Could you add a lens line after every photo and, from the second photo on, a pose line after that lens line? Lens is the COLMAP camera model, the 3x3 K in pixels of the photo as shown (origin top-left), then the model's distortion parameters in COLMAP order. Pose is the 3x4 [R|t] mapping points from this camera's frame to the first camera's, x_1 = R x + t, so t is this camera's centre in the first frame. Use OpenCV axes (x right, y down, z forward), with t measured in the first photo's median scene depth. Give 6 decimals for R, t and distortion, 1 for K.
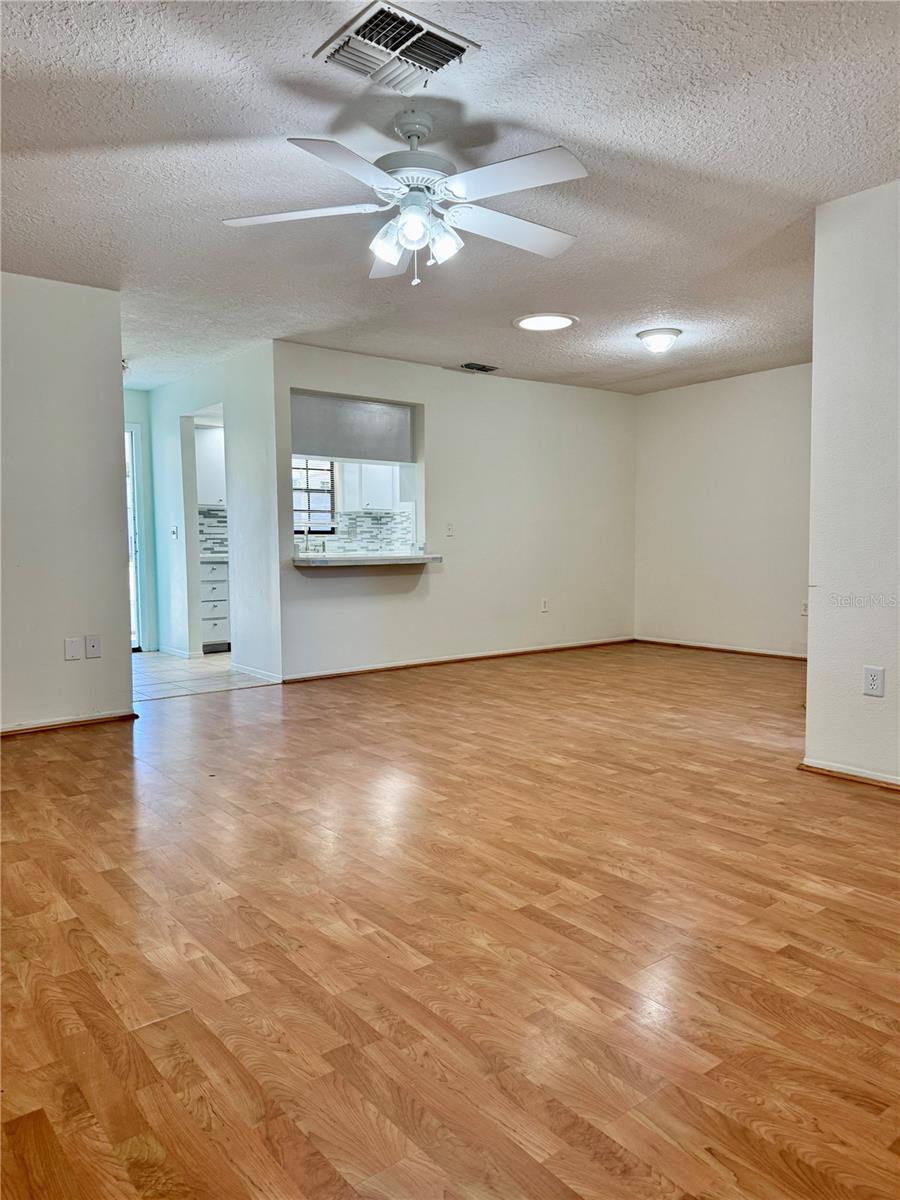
lens RADIAL K [[852.4, 0, 423.5], [0, 852.4, 588.6], [0, 0, 1]] dist [0.061479, -0.063916]
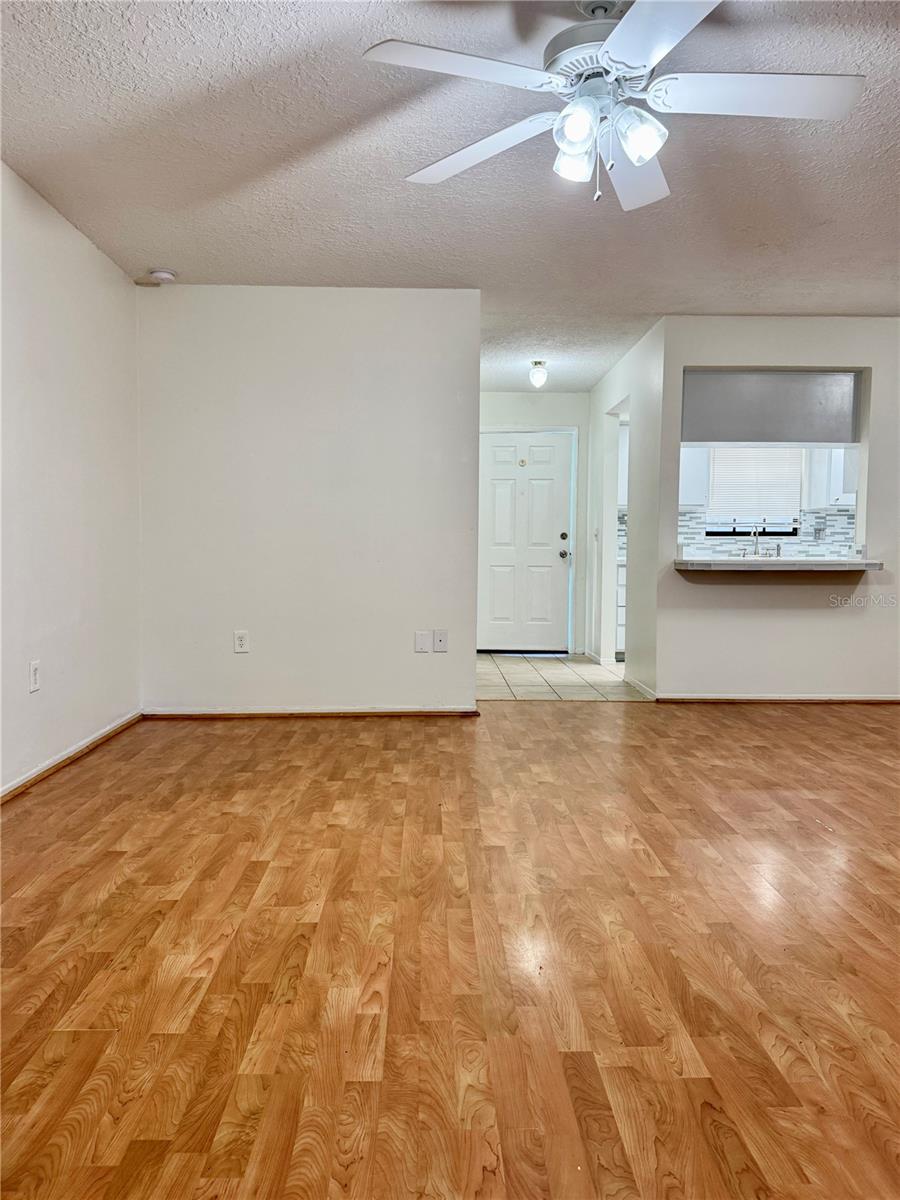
lens RADIAL K [[852.4, 0, 433.5], [0, 852.4, 587.8], [0, 0, 1]] dist [0.061479, -0.063916]
pose [[0.802275, 0.041364, -0.595520, 0.362214], [-0.046254, 0.998905, 0.007070, -0.004524], [0.595161, 0.021873, 0.803309, 0.306494]]
